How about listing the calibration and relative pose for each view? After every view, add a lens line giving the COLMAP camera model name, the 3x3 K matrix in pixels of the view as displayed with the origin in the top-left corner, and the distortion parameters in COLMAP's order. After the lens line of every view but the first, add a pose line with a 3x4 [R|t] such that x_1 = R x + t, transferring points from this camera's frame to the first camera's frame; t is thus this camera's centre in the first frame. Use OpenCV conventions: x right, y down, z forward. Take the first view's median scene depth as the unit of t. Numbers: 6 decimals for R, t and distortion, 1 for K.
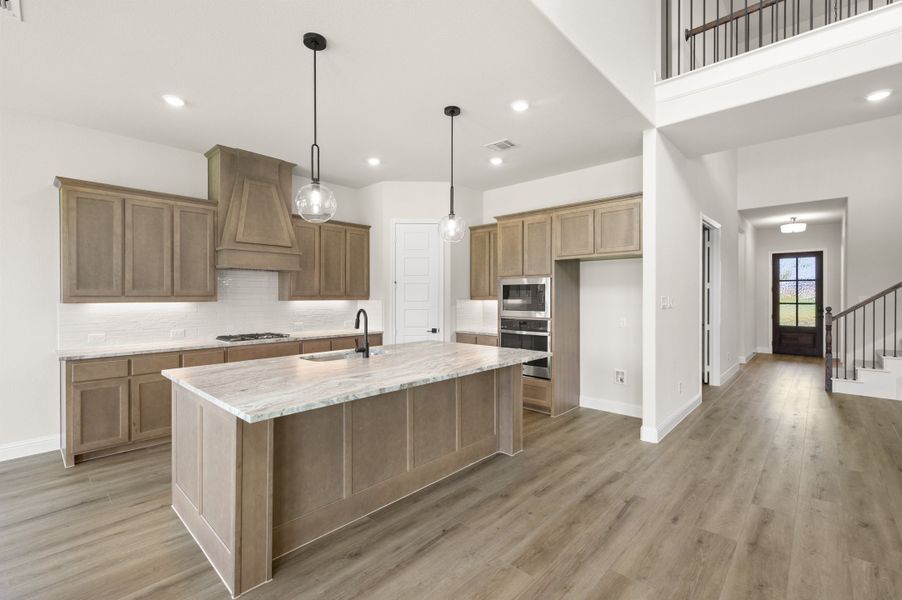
lens RADIAL K [[397.7, 0, 452.2], [0, 397.7, 297.5], [0, 0, 1]] dist [-0.001024, 0.000253]
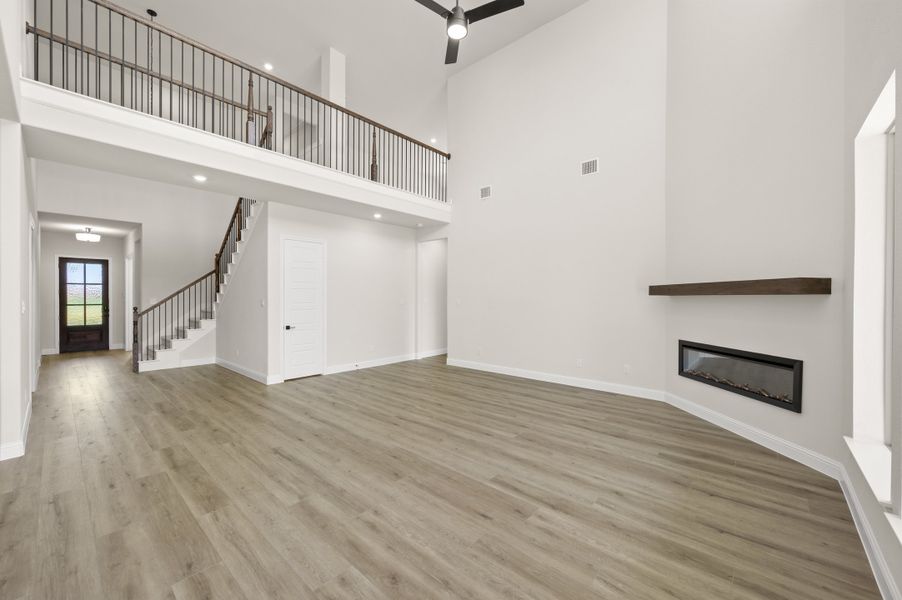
lens RADIAL K [[354.3, 0, 455.9], [0, 354.3, 300.3], [0, 0, 1]] dist [-0.010268, -0.000649]
pose [[-0.031967, -0.010607, 0.999433, -0.285308], [0.002794, 0.999939, 0.010702, -0.008755], [-0.999485, 0.003134, -0.031935, -0.008838]]
